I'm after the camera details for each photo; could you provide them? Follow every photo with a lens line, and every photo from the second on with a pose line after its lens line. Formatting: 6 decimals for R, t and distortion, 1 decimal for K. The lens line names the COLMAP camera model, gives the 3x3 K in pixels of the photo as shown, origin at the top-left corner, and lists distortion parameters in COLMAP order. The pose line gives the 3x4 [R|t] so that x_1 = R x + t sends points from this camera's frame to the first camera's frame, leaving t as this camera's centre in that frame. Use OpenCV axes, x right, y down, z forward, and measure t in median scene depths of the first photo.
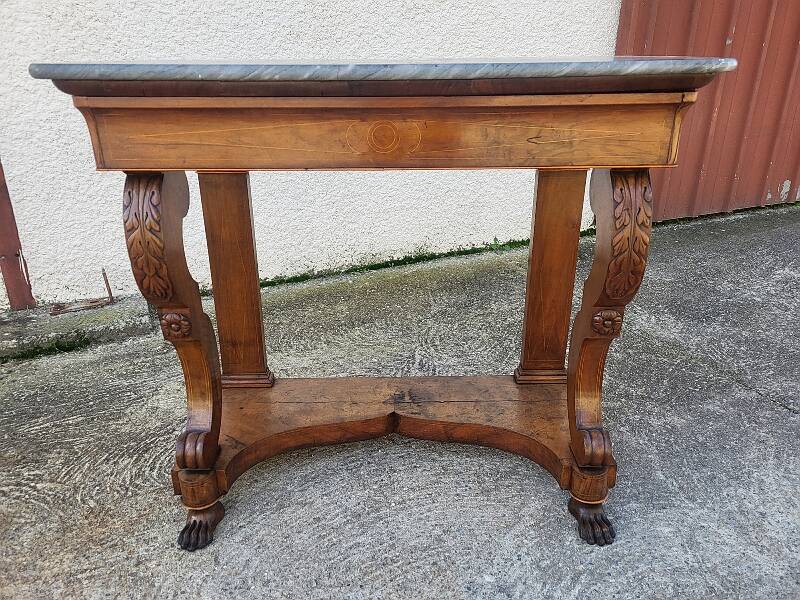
lens RADIAL K [[603.6, 0, 399.0], [0, 603.6, 296.3], [0, 0, 1]] dist [0.053557, -0.028672]
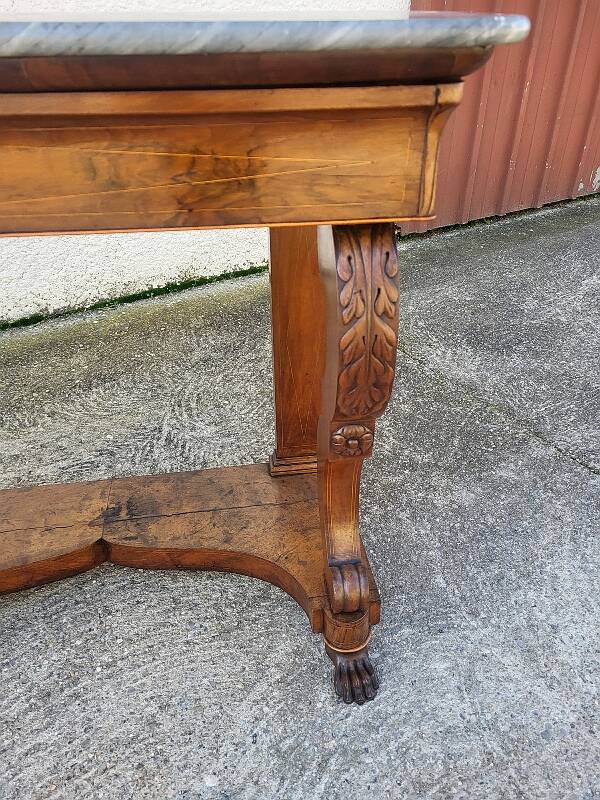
lens RADIAL K [[603.6, 0, 302.8], [0, 603.6, 408.8], [0, 0, 1]] dist [0.053557, -0.028672]
pose [[0.990396, -0.074234, 0.116638, 0.156838], [0.050052, 0.978917, 0.198031, -0.098856], [-0.128879, -0.190292, 0.973231, 0.257432]]
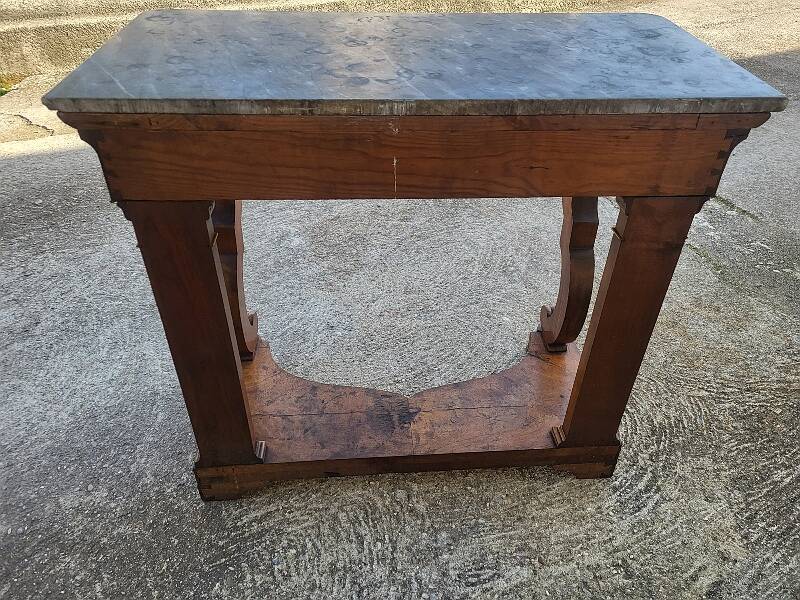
lens RADIAL K [[615.0, 0, 413.0], [0, 615.0, 276.5], [0, 0, 1]] dist [0.039552, -0.021522]
pose [[-0.997093, 0.032327, -0.068999, 0.044941], [-0.041441, 0.529820, 0.847097, -0.745287], [0.063941, 0.847494, -0.526940, 1.318068]]
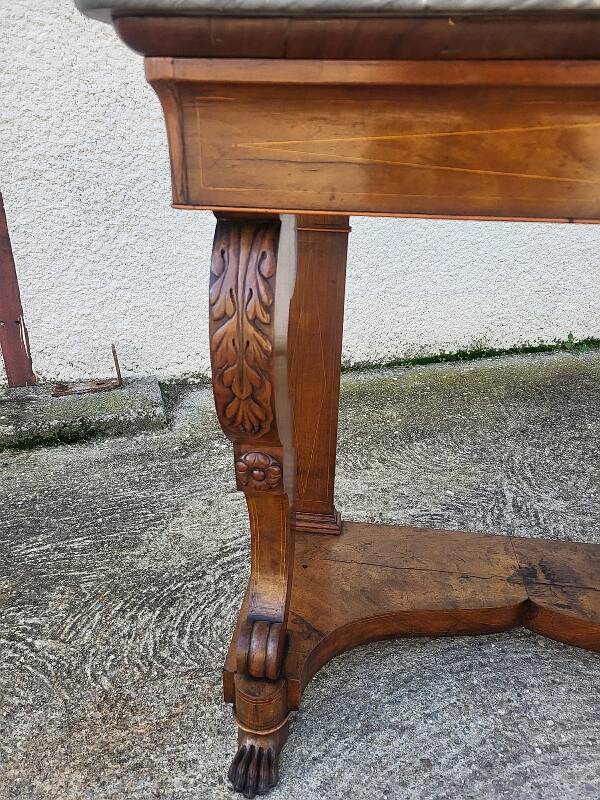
lens RADIAL K [[603.6, 0, 301.2], [0, 603.6, 416.3], [0, 0, 1]] dist [0.053557, -0.028672]
pose [[0.990901, 0.082205, -0.106569, -0.198205], [-0.074405, 0.994387, 0.075221, -0.044150], [0.112154, -0.066607, 0.991456, 0.295730]]
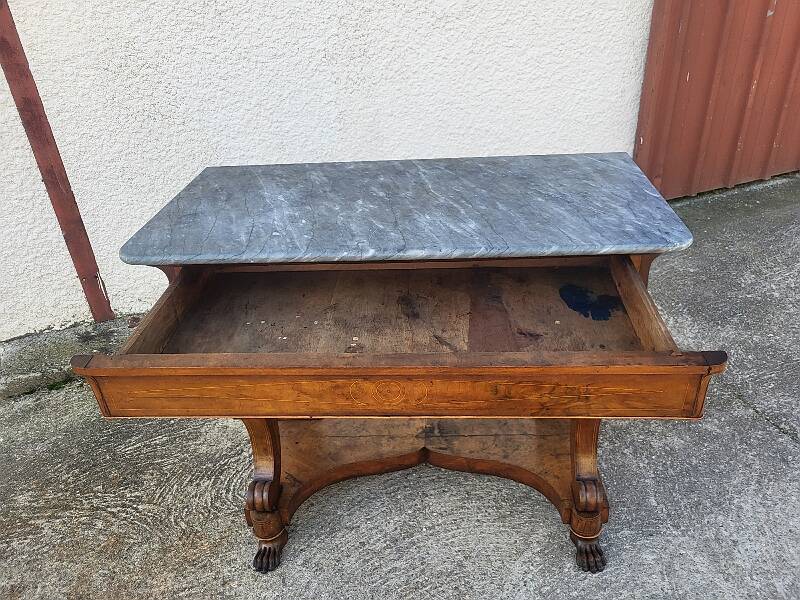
lens RADIAL K [[603.6, 0, 413.2], [0, 603.6, 286.0], [0, 0, 1]] dist [0.053557, -0.028672]
pose [[0.997957, -0.017941, -0.061326, 0.045577], [0.026207, 0.990256, 0.136768, -0.271820], [0.058274, -0.138096, 0.988703, -0.121421]]
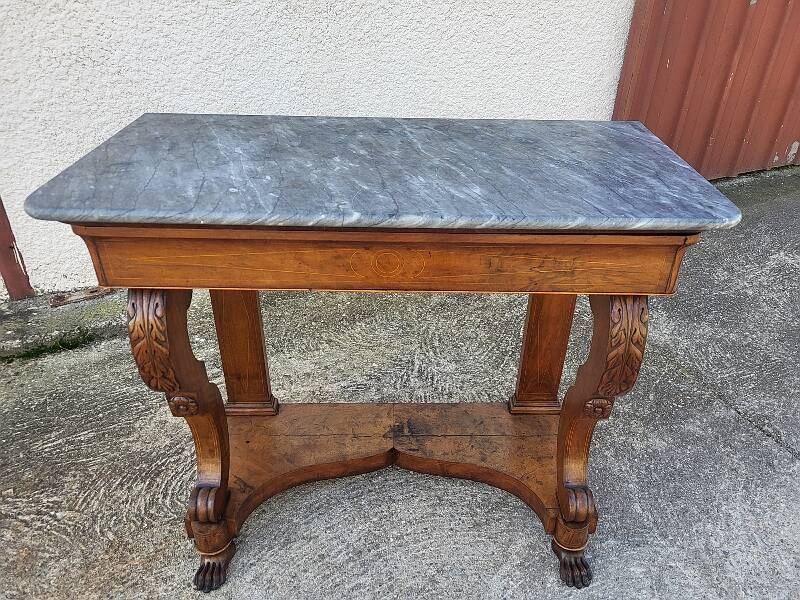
lens RADIAL K [[603.6, 0, 412.2], [0, 603.6, 300.4], [0, 0, 1]] dist [0.053557, -0.028672]
pose [[0.999593, 0.014292, 0.024683, -0.005232], [-0.018353, 0.984743, 0.173047, -0.237410], [-0.021833, -0.173430, 0.984604, 0.002778]]
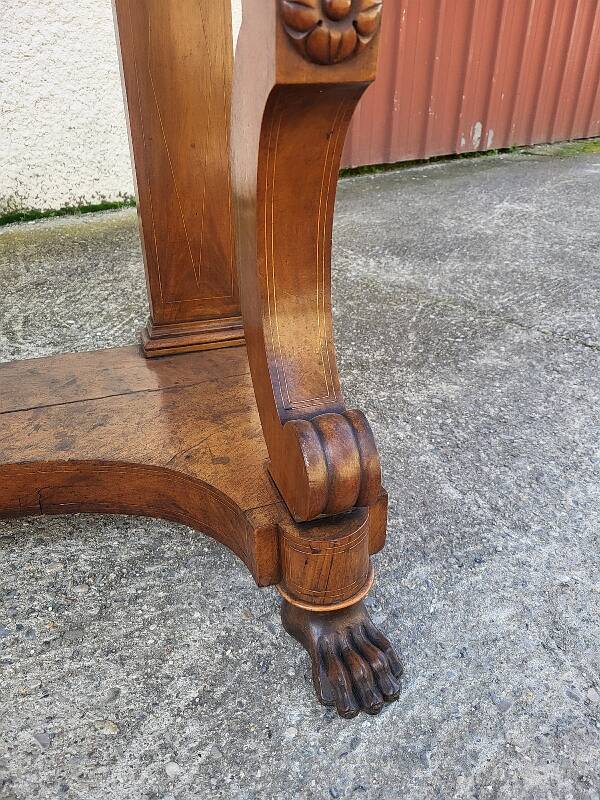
lens RADIAL K [[615.0, 0, 317.5], [0, 615.0, 396.9], [0, 0, 1]] dist [0.039552, -0.021522]
pose [[0.930699, -0.151599, 0.332891, 0.162373], [0.114334, 0.985040, 0.128931, 0.132686], [-0.347457, -0.081935, 0.934109, 0.543995]]
